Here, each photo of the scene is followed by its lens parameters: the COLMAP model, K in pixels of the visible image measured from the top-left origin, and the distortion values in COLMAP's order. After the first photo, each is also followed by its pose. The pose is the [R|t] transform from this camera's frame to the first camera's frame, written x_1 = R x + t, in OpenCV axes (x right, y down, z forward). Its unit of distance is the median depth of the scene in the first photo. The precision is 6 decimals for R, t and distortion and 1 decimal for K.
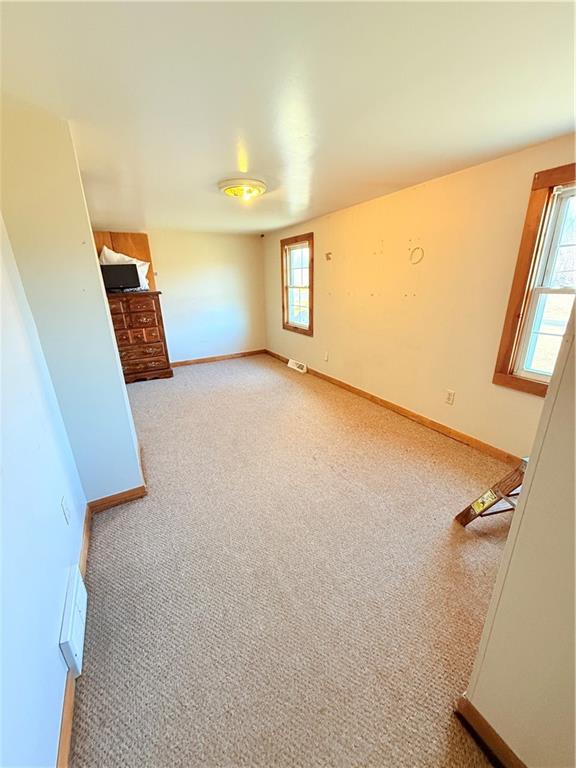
lens RADIAL K [[307.3, 0, 289.7], [0, 307.3, 383.8], [0, 0, 1]] dist [0.000114, -0.000563]
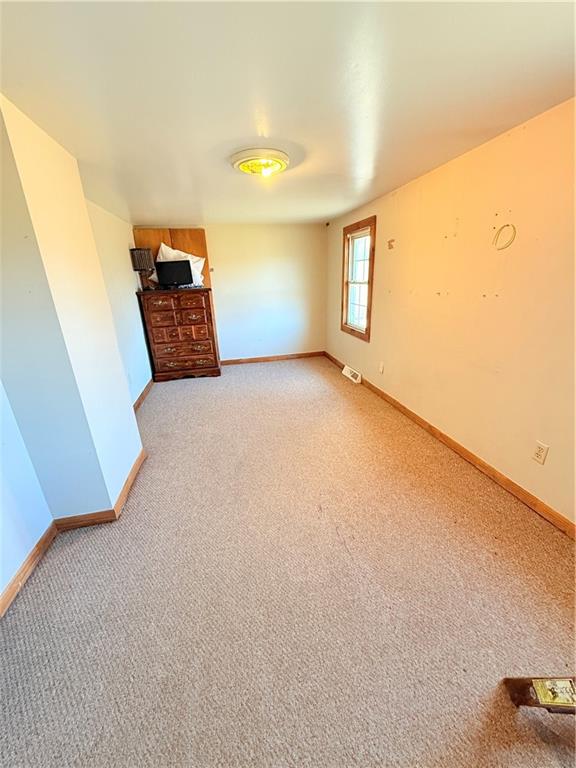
lens RADIAL K [[307.3, 0, 287.3], [0, 307.3, 384.4], [0, 0, 1]] dist [0.000114, -0.000563]
pose [[0.956253, 0.087702, -0.279084, 0.111733], [-0.081957, 0.996115, 0.032212, -0.050178], [0.280825, -0.007930, 0.959726, 0.140290]]
